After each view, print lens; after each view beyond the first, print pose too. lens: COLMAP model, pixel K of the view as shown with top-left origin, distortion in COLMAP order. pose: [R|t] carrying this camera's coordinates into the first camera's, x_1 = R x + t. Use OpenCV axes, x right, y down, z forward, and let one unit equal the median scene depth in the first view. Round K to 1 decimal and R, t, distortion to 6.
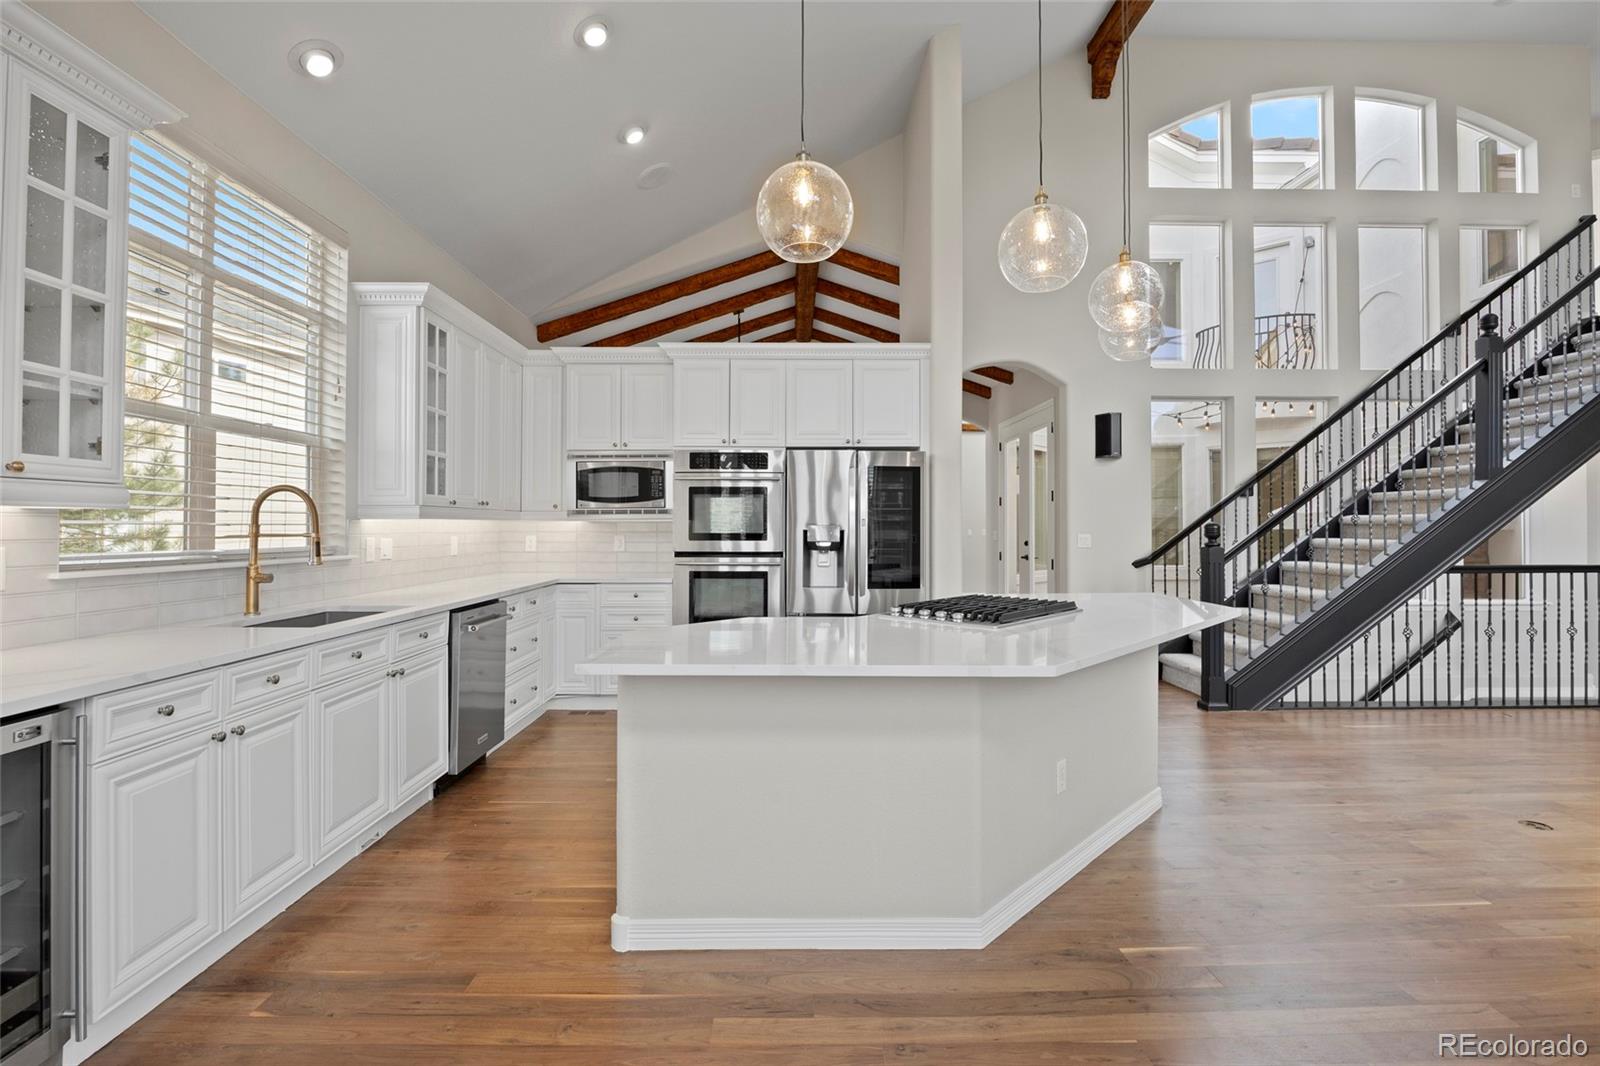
lens RADIAL K [[753.2, 0, 800.0], [0, 753.2, 533.0], [0, 0, 1]] dist [-0.015022, 0.000928]
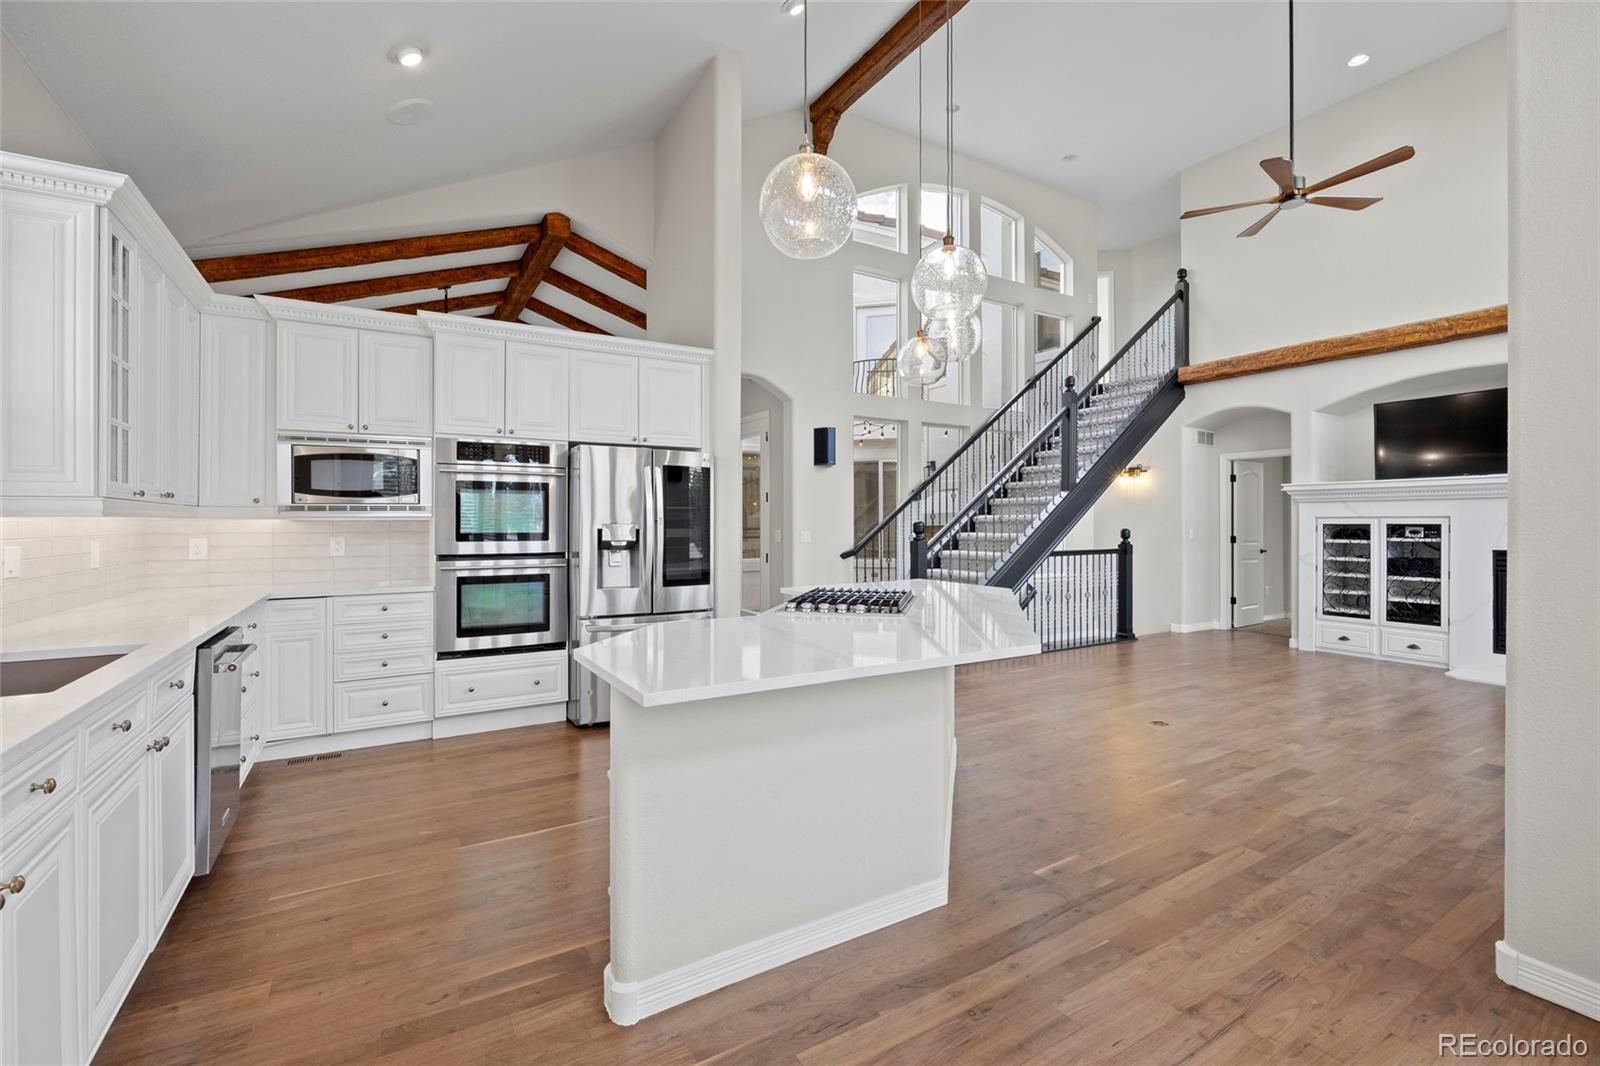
lens RADIAL K [[697.2, 0, 800.0], [0, 697.2, 533.0], [0, 0, 1]] dist [-0.004202, -0.000533]
pose [[0.861647, -0.009378, 0.507422, -0.214606], [0.007214, 0.999955, 0.006230, -0.002504], [-0.507457, -0.001707, 0.861675, 0.099916]]
